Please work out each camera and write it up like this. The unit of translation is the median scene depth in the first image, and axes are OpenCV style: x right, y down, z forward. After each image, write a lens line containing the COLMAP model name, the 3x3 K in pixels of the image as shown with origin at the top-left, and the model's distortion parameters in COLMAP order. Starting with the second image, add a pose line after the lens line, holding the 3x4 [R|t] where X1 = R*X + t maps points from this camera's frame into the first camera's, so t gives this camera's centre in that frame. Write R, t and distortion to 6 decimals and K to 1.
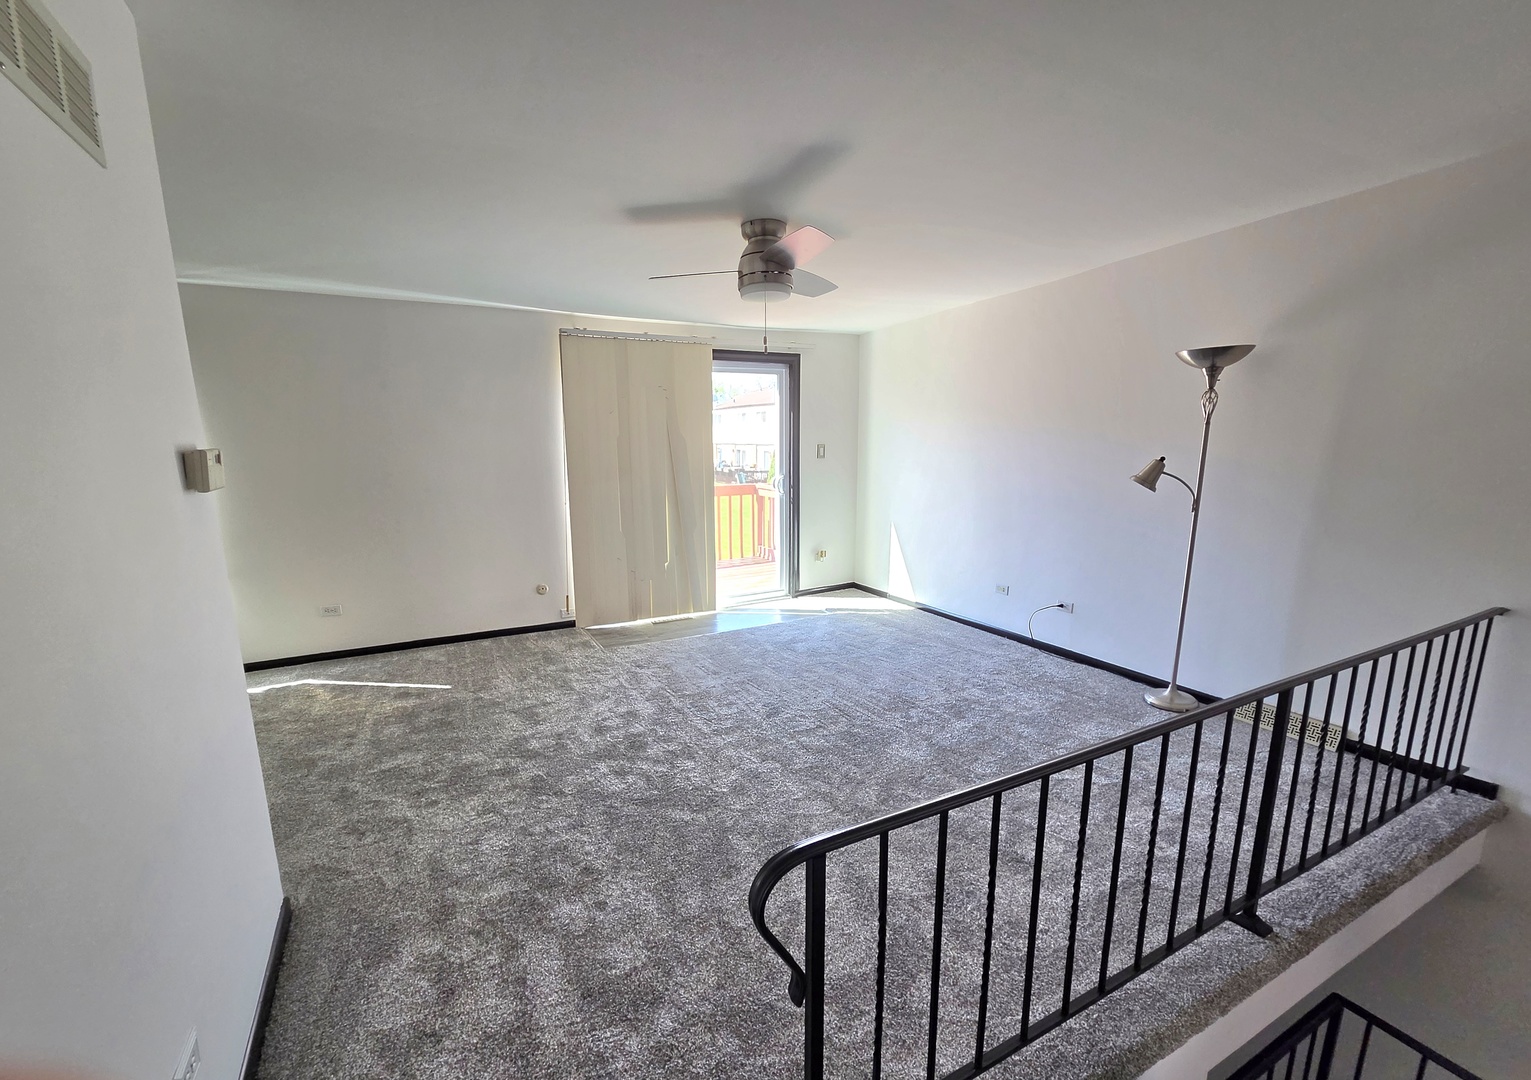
lens RADIAL K [[673.2, 0, 765.4], [0, 673.2, 572.1], [0, 0, 1]] dist [0.000308, 0.000016]
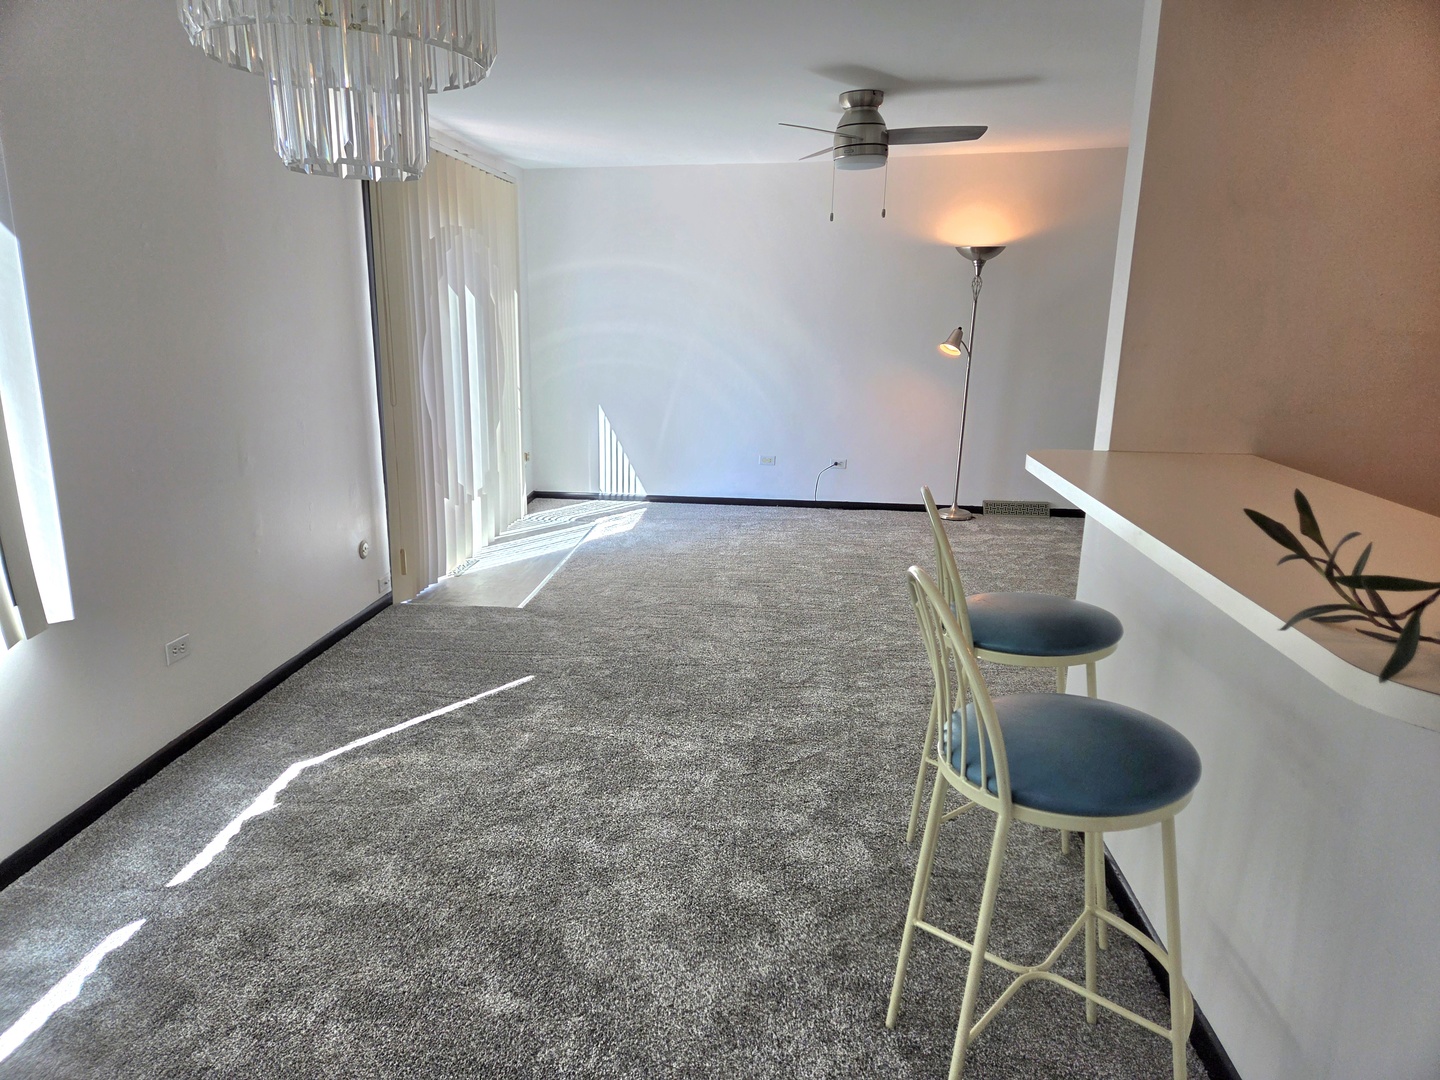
lens RADIAL K [[963.0, 0, 729.0], [0, 963.0, 538.5], [0, 0, 1]] dist [0.084328, -0.075708]
pose [[0.532801, -0.181946, 0.826449, -1.129253], [0.148316, 0.981574, 0.120480, -0.053383], [-0.833142, 0.058384, 0.549969, 0.310936]]
